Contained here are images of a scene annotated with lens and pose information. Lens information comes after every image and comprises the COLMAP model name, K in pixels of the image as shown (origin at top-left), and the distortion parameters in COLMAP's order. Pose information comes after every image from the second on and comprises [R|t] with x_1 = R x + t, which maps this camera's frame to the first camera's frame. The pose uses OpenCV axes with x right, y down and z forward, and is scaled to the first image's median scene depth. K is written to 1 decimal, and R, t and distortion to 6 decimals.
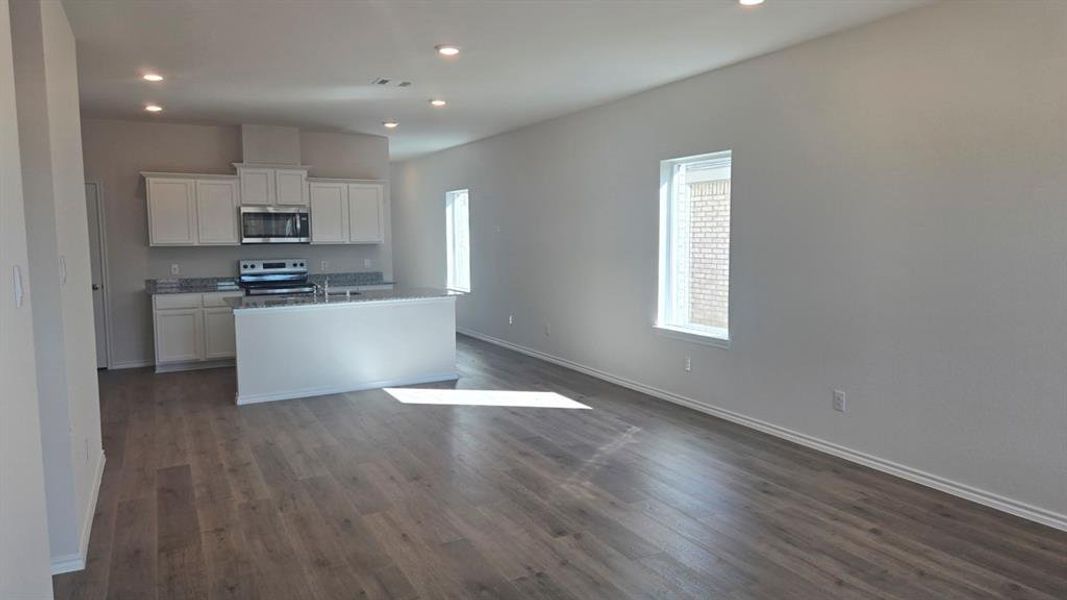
lens RADIAL K [[704.4, 0, 533.5], [0, 704.4, 300.0], [0, 0, 1]] dist [0.094394, -0.087037]
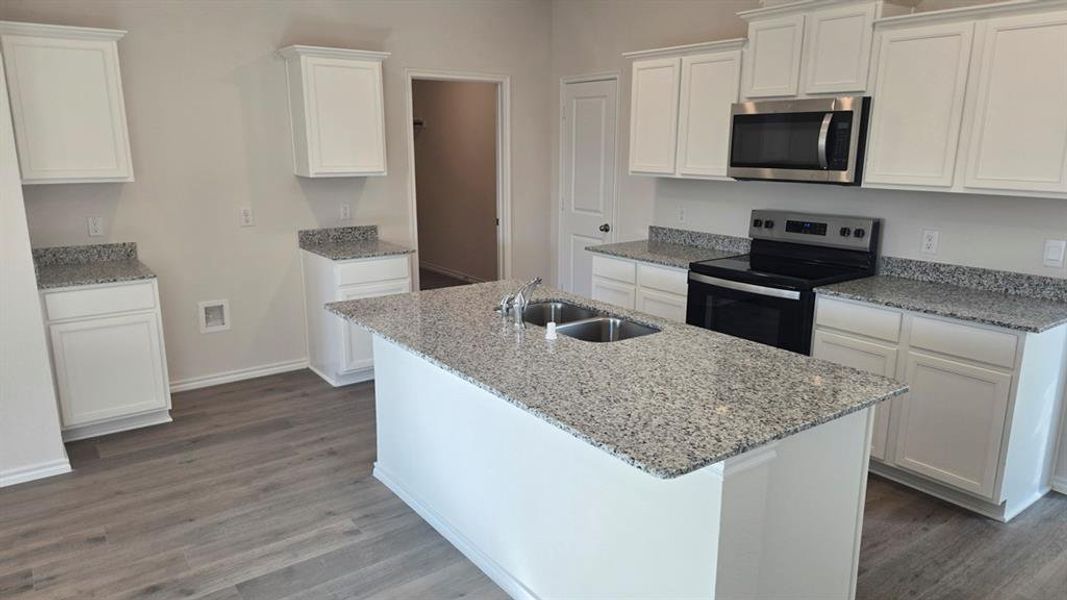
lens RADIAL K [[704.4, 0, 533.5], [0, 704.4, 300.0], [0, 0, 1]] dist [0.094394, -0.087037]
pose [[0.142906, 0.228319, -0.963041, 0.082497], [-0.100153, 0.971369, 0.215432, -0.090946], [0.984656, 0.065665, 0.161681, 0.794709]]
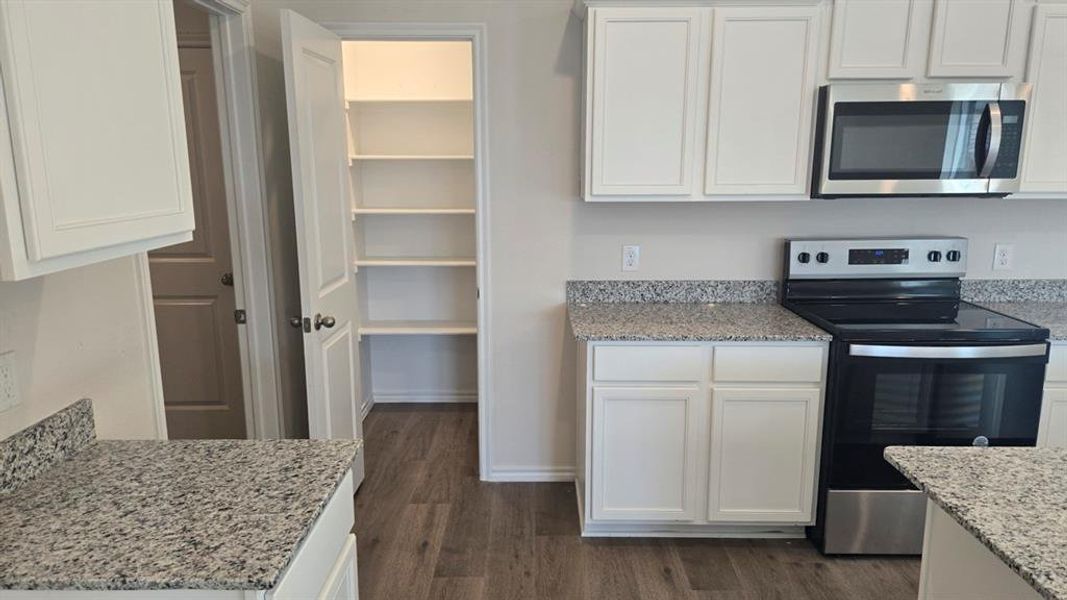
lens RADIAL K [[704.4, 0, 533.5], [0, 704.4, 300.0], [0, 0, 1]] dist [0.094394, -0.087037]
pose [[0.880668, 0.097637, -0.463563, -0.368806], [-0.051908, 0.992527, 0.110434, -0.060939], [0.470882, -0.073193, 0.879155, 0.635607]]
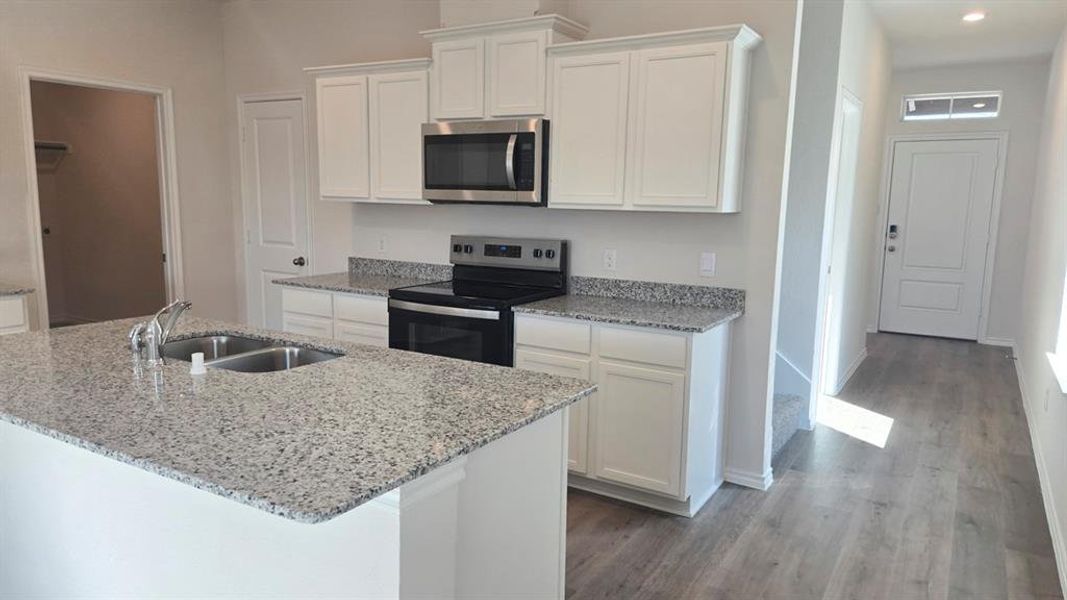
lens RADIAL K [[704.4, 0, 533.5], [0, 704.4, 300.0], [0, 0, 1]] dist [0.094394, -0.087037]
pose [[0.506734, 0.143425, -0.850088, 0.052543], [-0.107352, 0.988887, 0.102851, -0.070546], [0.855392, 0.039140, 0.516500, 0.824969]]
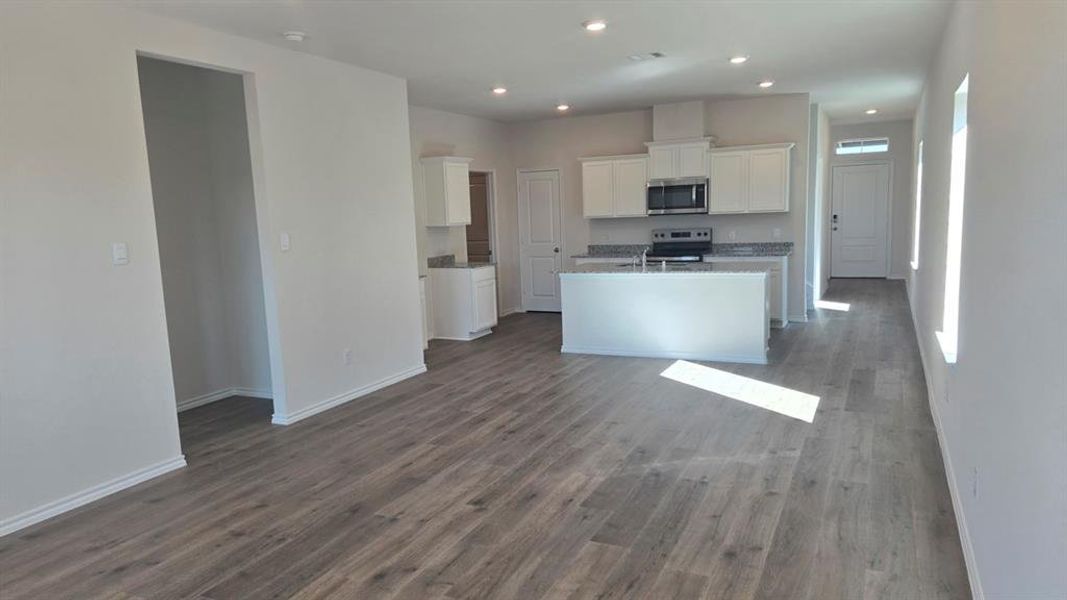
lens RADIAL K [[710.7, 0, 533.5], [0, 710.7, 300.0], [0, 0, 1]] dist [0.087333, -0.000322]
pose [[0.593947, 0.088457, -0.799627, 0.395501], [-0.045716, 0.996042, 0.076228, -0.023711], [0.803204, -0.008719, 0.595640, 0.192005]]
